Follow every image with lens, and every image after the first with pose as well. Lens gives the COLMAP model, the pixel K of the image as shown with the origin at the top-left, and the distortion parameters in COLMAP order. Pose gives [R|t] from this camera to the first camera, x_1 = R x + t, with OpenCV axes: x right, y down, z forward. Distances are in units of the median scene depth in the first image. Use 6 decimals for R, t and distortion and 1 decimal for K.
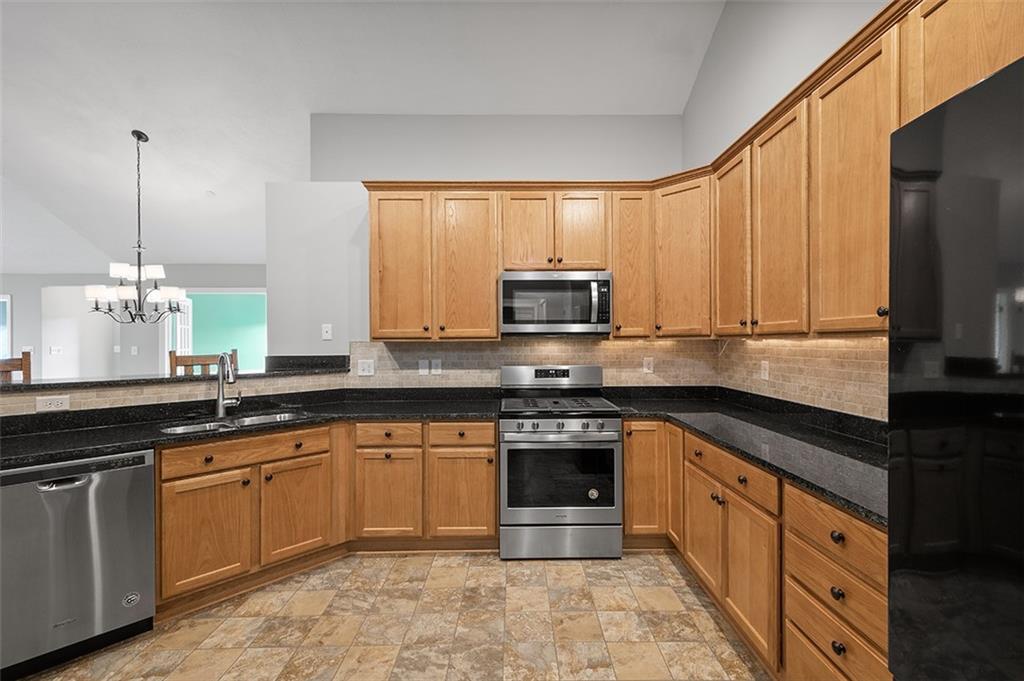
lens RADIAL K [[443.6, 0, 517.6], [0, 443.6, 340.9], [0, 0, 1]] dist [0.024441, -0.009599]
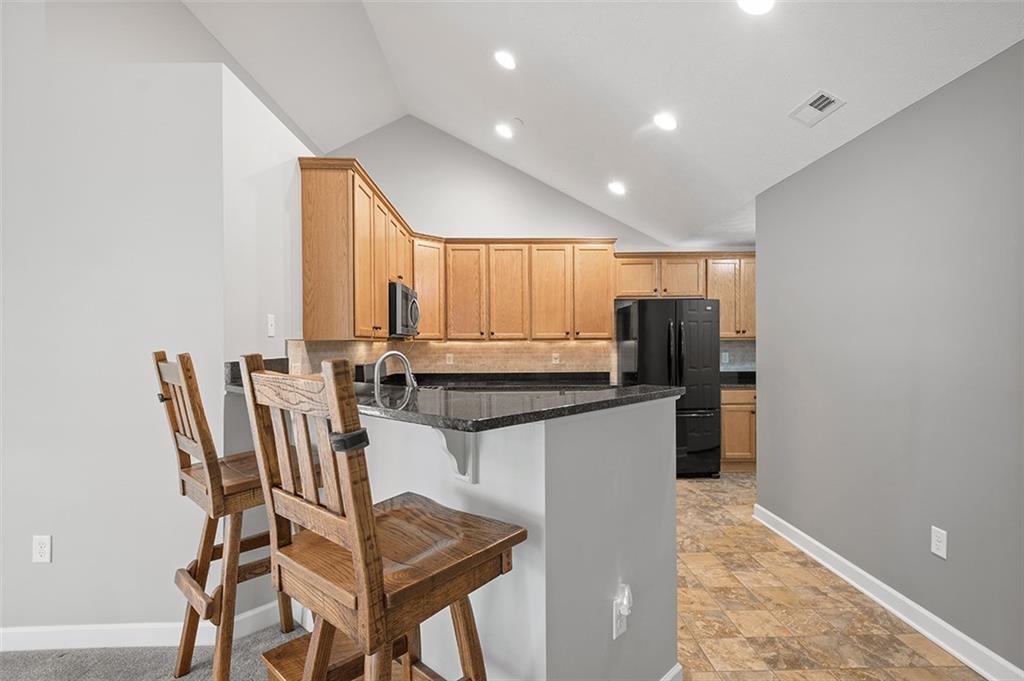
lens RADIAL K [[501.2, 0, 508.1], [0, 501.2, 342.6], [0, 0, 1]] dist [0.001463, 0.000161]
pose [[0.000498, 0.009505, 0.999955, -1.482623], [0.003096, 0.999950, -0.009507, 0.019496], [-0.999995, 0.003101, 0.000468, 0.767666]]
